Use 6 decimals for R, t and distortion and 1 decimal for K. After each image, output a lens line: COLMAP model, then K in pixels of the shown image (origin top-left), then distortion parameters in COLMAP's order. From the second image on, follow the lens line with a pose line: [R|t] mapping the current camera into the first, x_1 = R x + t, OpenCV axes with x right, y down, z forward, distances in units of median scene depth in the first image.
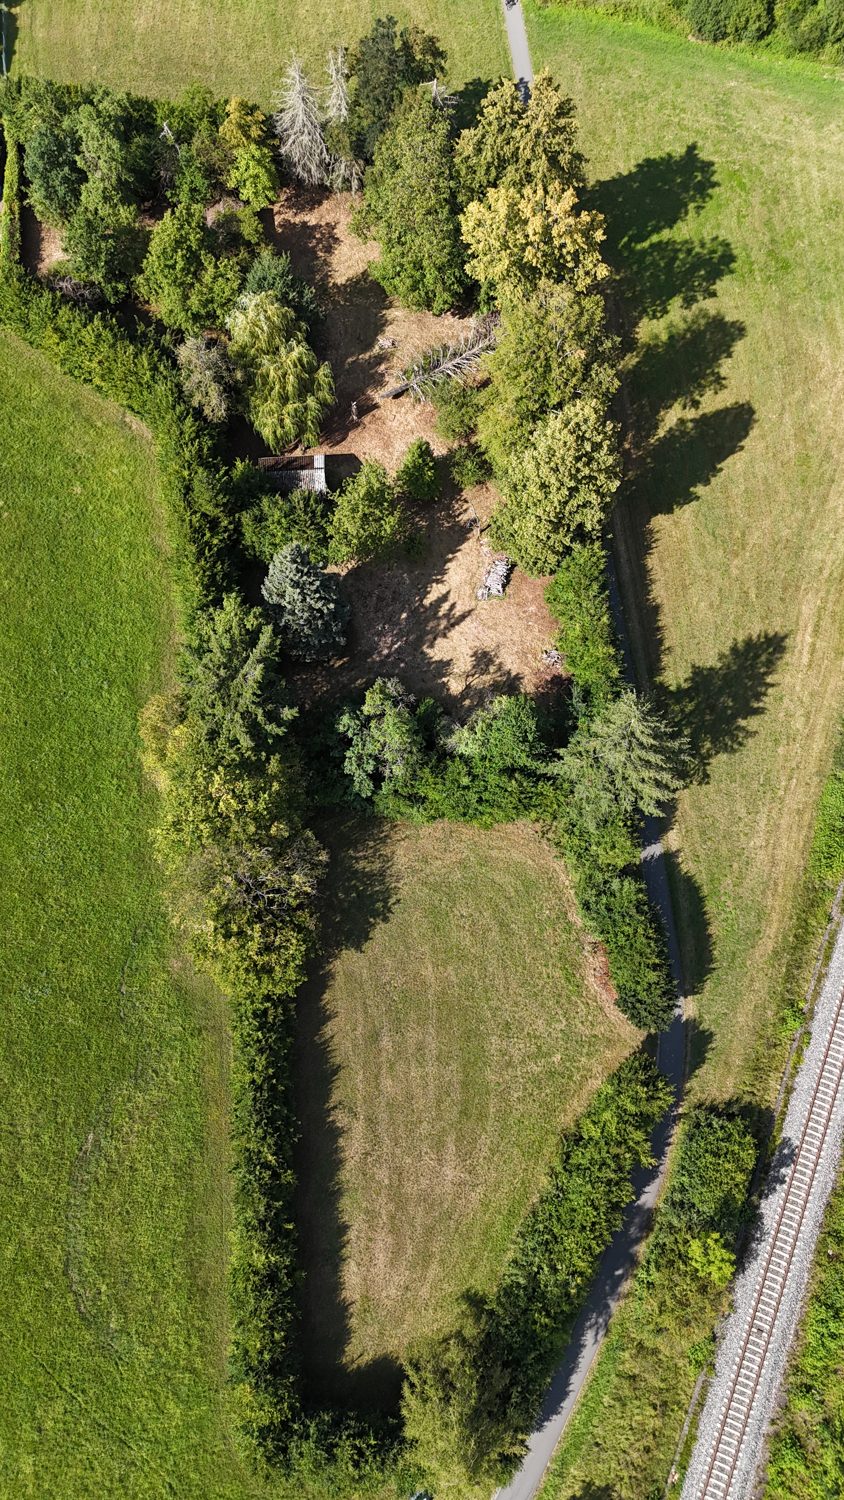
lens RADIAL K [[1090.9, 0, 422.0], [0, 1090.9, 750.0], [0, 0, 1]] dist [0.066776, -0.067760]
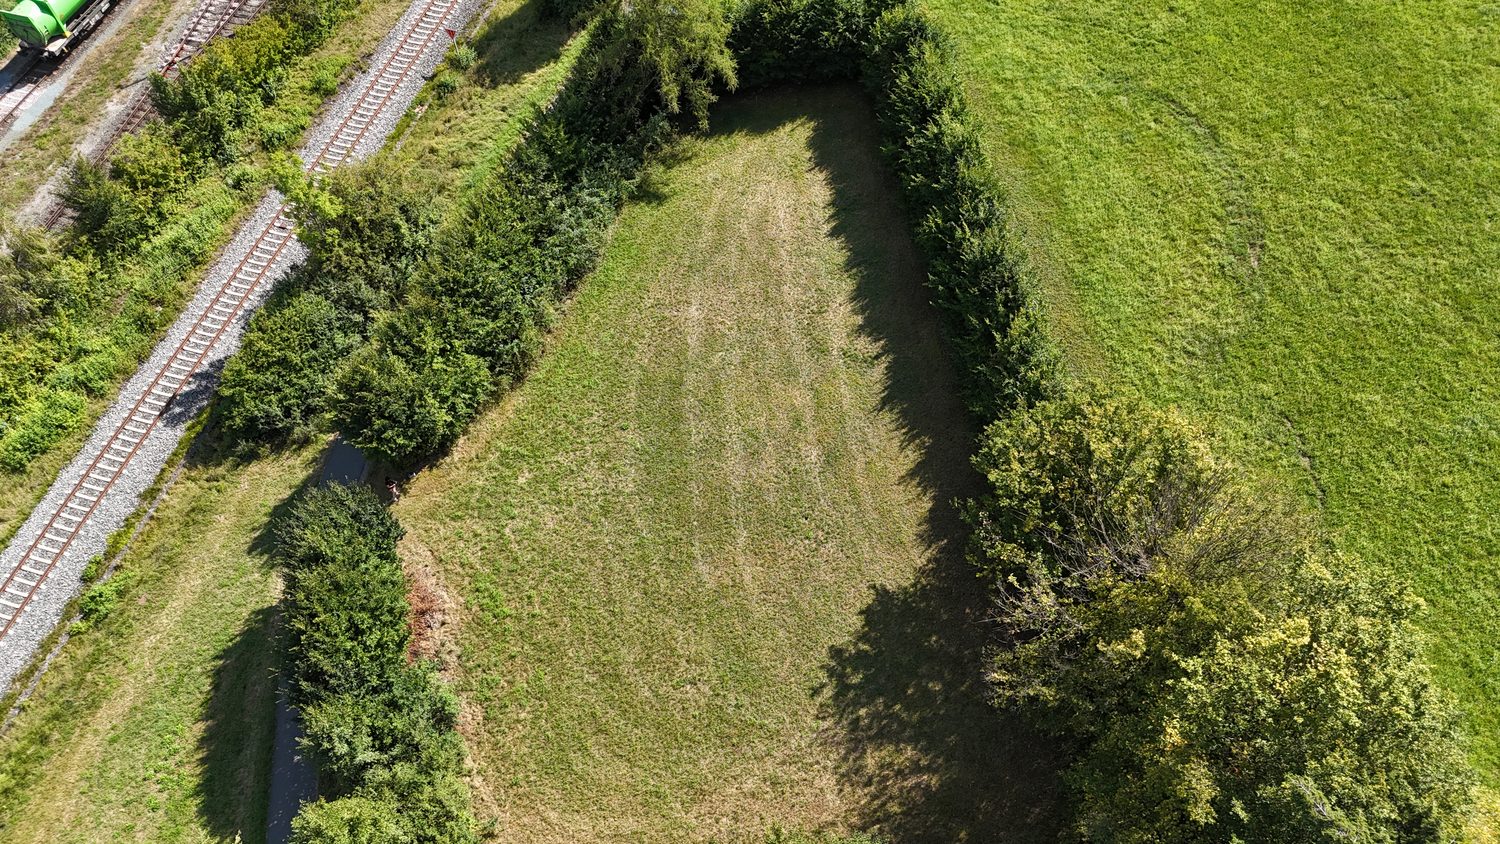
lens RADIAL K [[1046.1, 0, 752.3], [0, 1046.1, 458.8], [0, 0, 1]] dist [0.142239, -0.172565]
pose [[-0.995189, 0.097353, -0.011049, 0.004270], [-0.071845, -0.648410, 0.757894, -0.168390], [0.066619, 0.755041, 0.652284, 0.666022]]
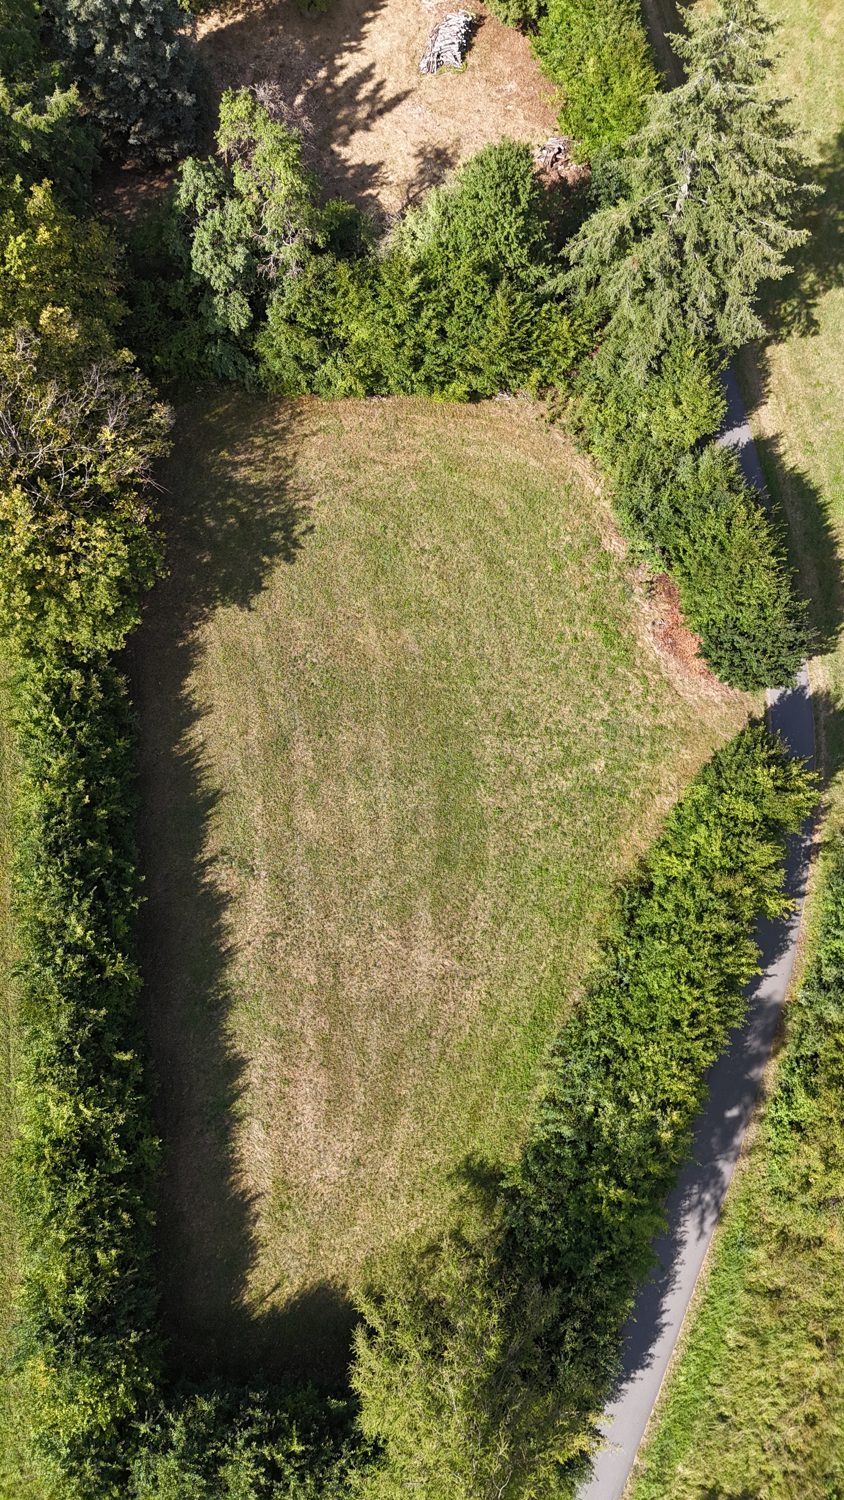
lens RADIAL K [[1090.9, 0, 422.0], [0, 1090.9, 750.0], [0, 0, 1]] dist [0.066776, -0.067760]
pose [[0.997944, -0.059574, 0.023650, 0.017586], [0.059101, 0.998047, 0.020246, 0.272293], [-0.024810, -0.018807, 0.999515, 0.453517]]
